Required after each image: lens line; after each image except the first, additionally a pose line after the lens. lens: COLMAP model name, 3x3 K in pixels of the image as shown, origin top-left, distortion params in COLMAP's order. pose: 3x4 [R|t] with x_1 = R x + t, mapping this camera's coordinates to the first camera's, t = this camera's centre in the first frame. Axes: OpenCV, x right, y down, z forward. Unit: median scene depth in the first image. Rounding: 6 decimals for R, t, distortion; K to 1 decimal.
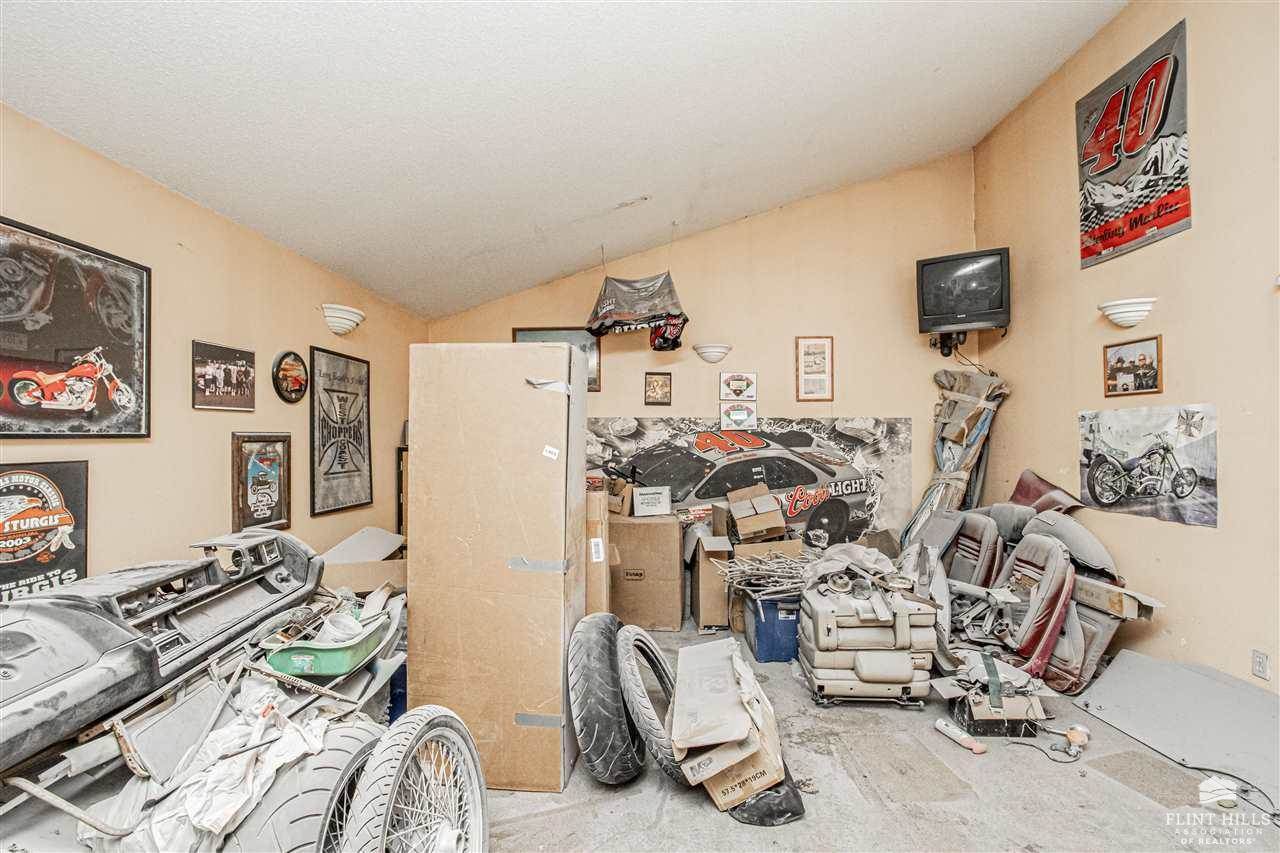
lens RADIAL K [[551.2, 0, 648.9], [0, 551.2, 438.8], [0, 0, 1]] dist [-0.027703, 0.001838]
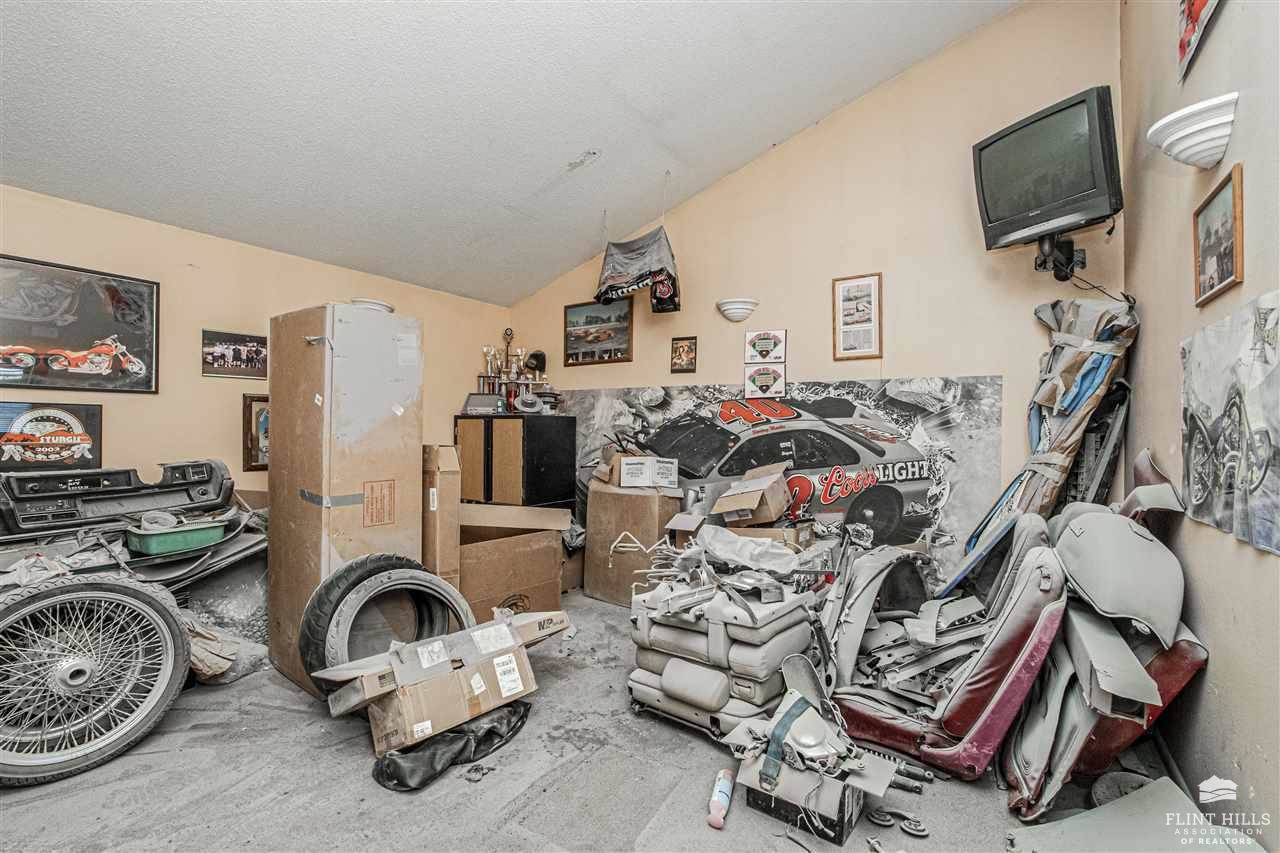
lens RADIAL K [[551.2, 0, 649.1], [0, 551.2, 431.5], [0, 0, 1]] dist [-0.027703, 0.001838]
pose [[0.853215, 0.013345, -0.521389, 0.457971], [-0.012672, 0.999908, 0.004856, 0.034672], [0.521406, 0.002463, 0.853305, 0.180737]]
